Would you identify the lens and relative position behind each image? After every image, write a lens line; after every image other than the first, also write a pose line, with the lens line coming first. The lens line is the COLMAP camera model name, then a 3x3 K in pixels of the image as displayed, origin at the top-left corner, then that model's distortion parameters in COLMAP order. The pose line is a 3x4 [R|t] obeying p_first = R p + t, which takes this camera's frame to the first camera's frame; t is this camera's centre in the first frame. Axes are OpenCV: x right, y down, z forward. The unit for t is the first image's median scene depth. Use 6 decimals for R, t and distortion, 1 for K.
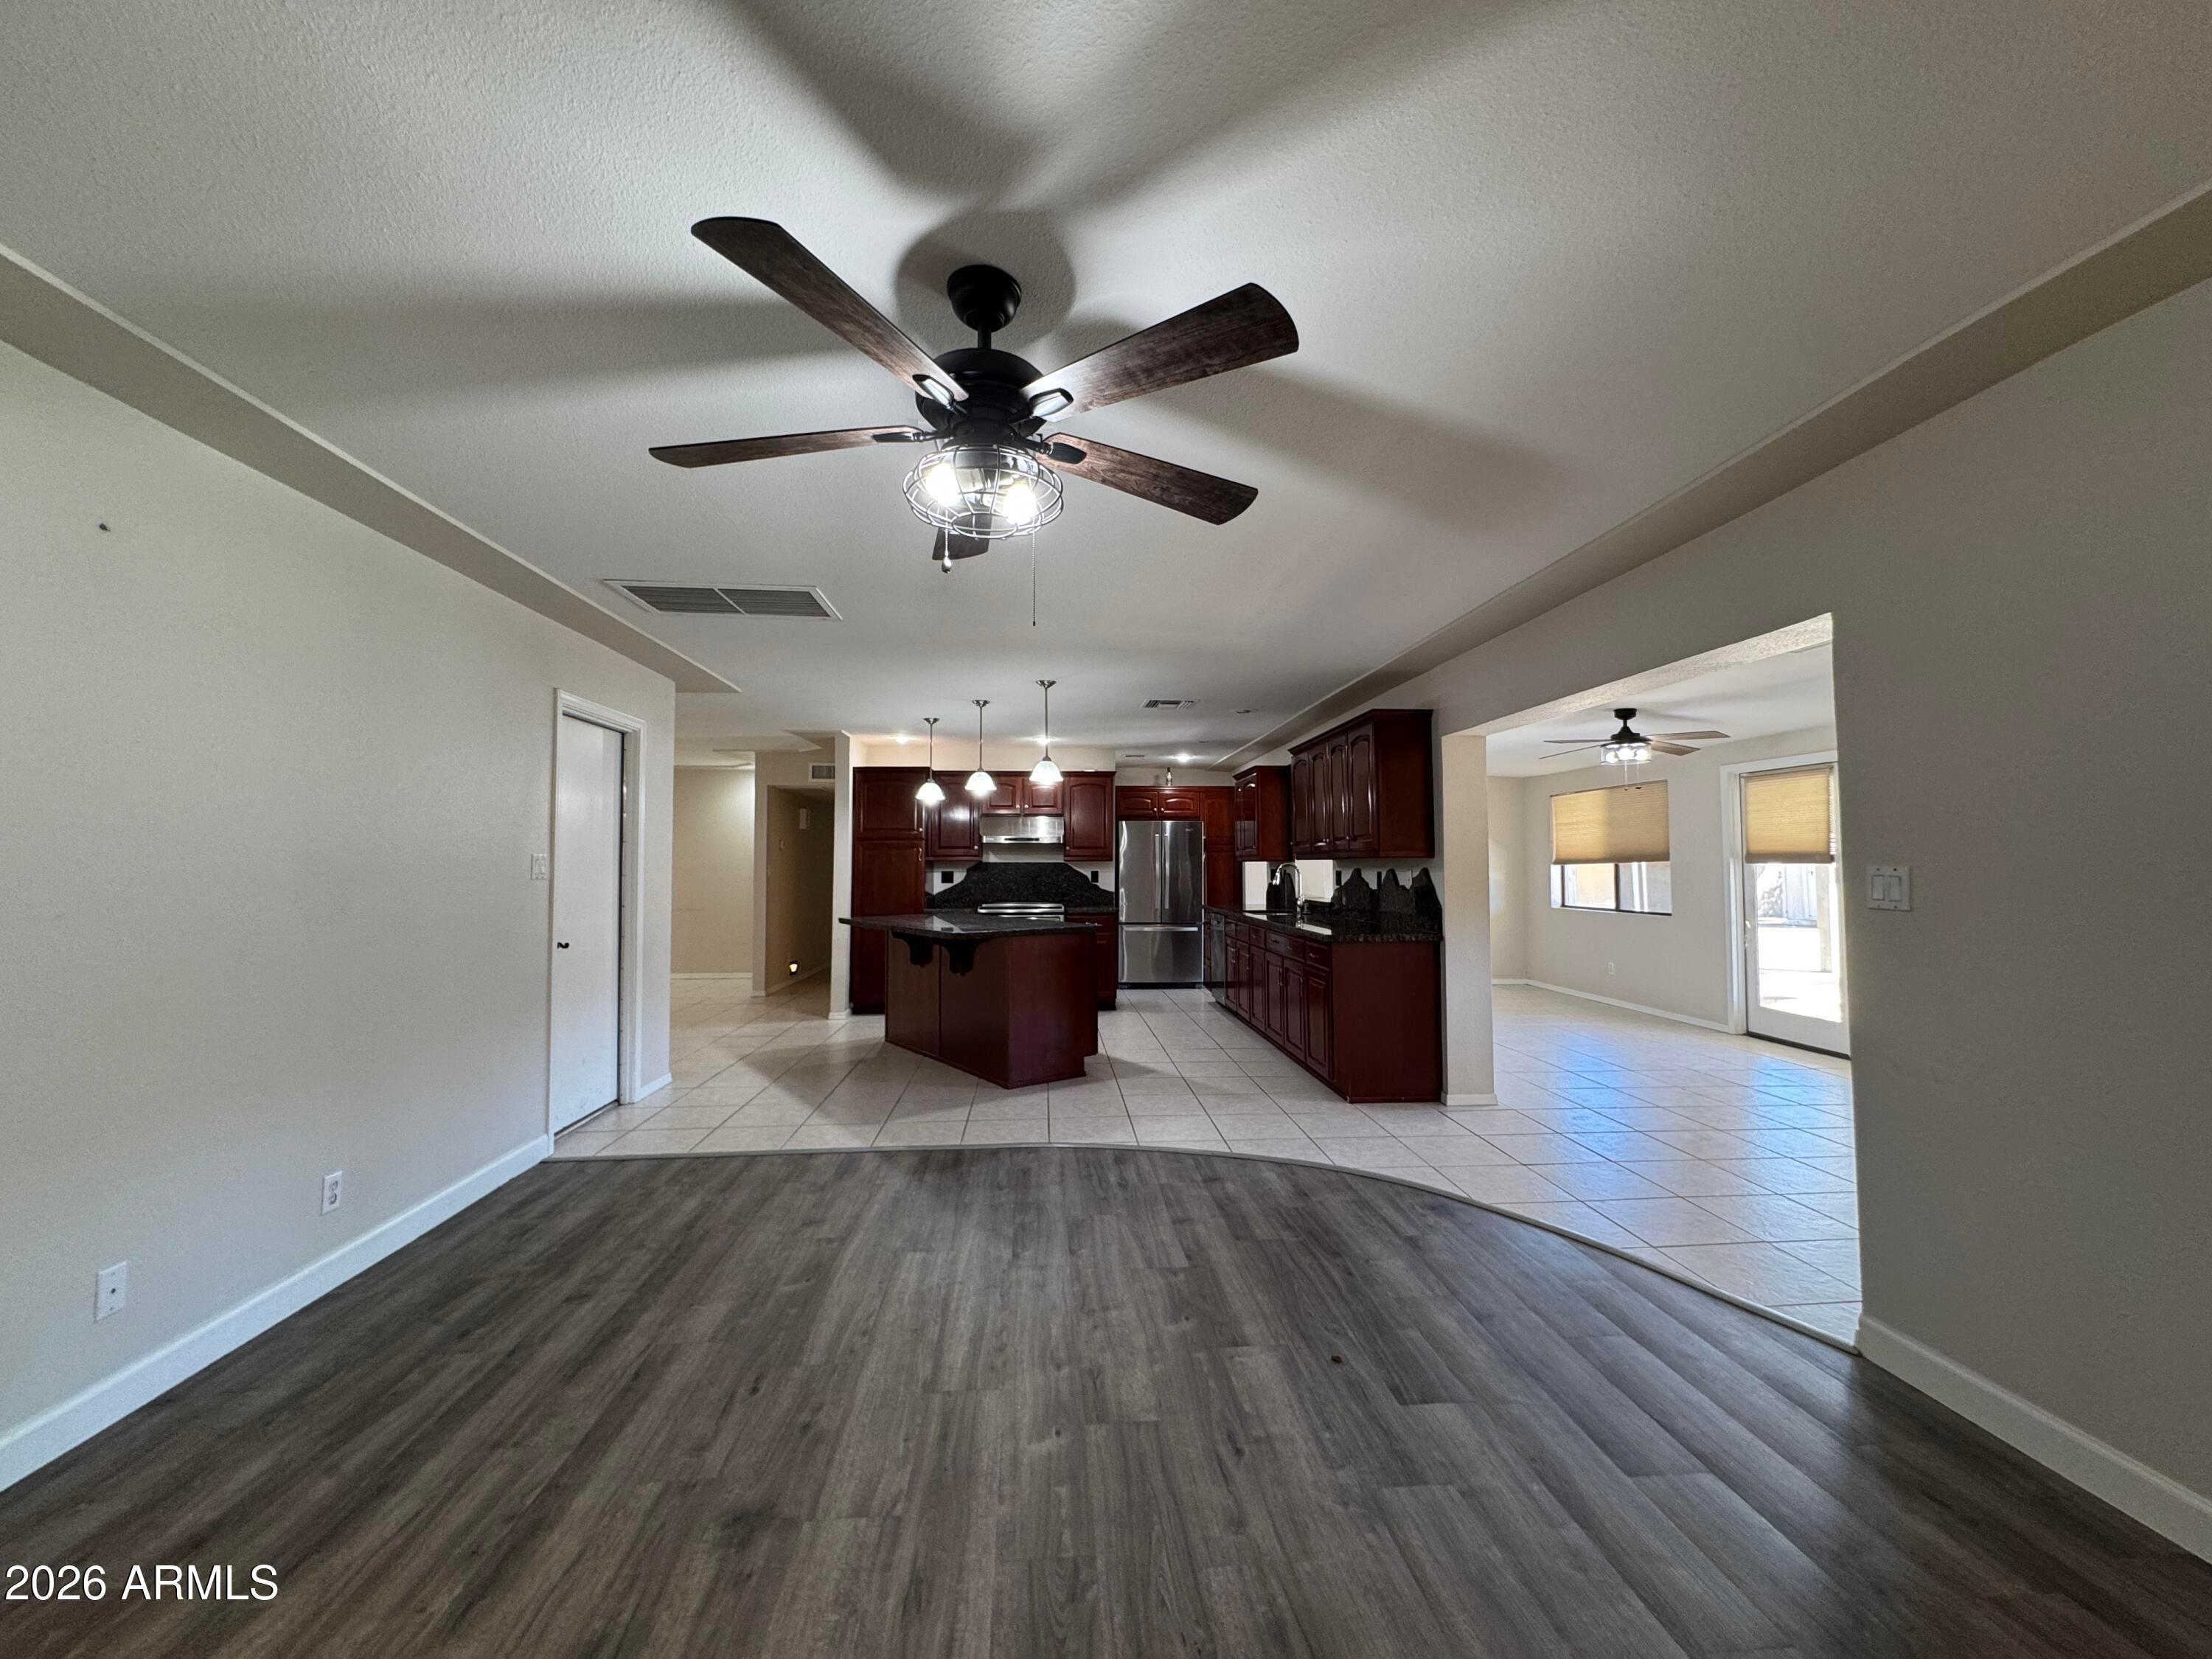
lens RADIAL K [[886.1, 0, 1106.0], [0, 886.1, 829.5], [0, 0, 1]] dist [-0.000113, 0.000228]
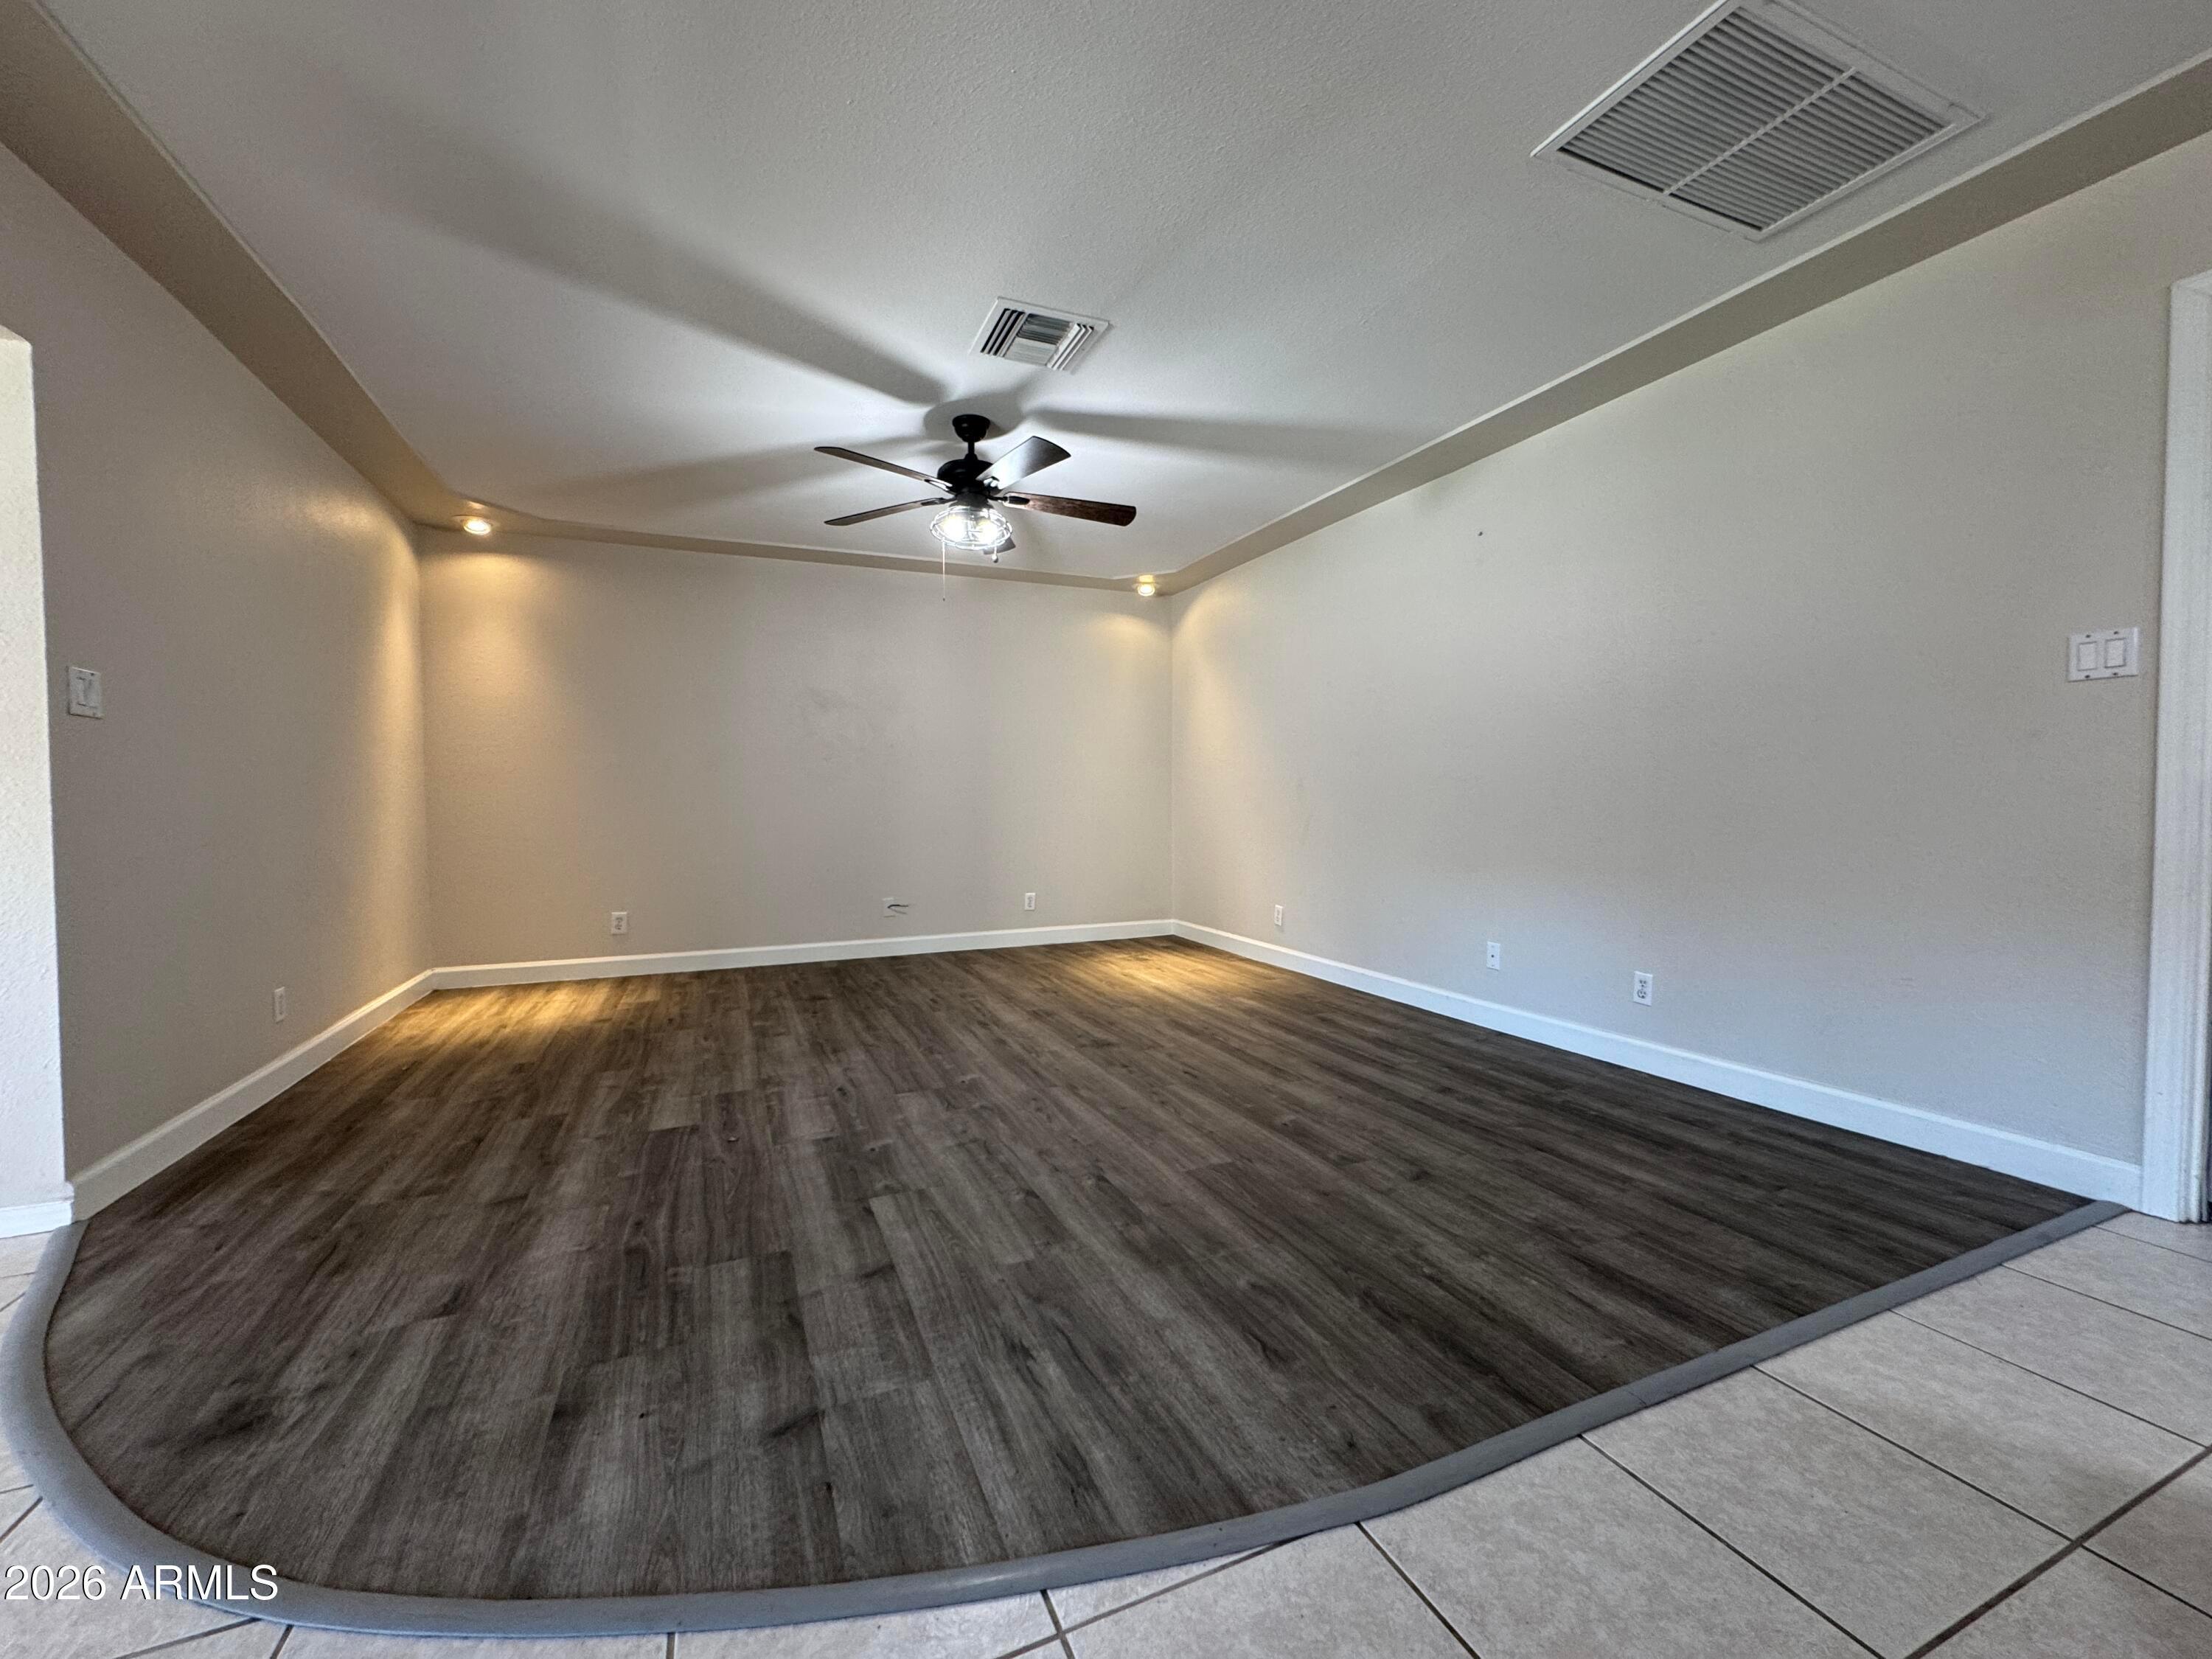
lens RADIAL K [[886.1, 0, 1106.0], [0, 886.1, 829.5], [0, 0, 1]] dist [-0.000113, 0.000228]
pose [[-0.944606, 0.018847, -0.327664, 0.143683], [0.021435, 0.999761, -0.004290, 0.188064], [0.327505, -0.011075, -0.944785, 1.778470]]
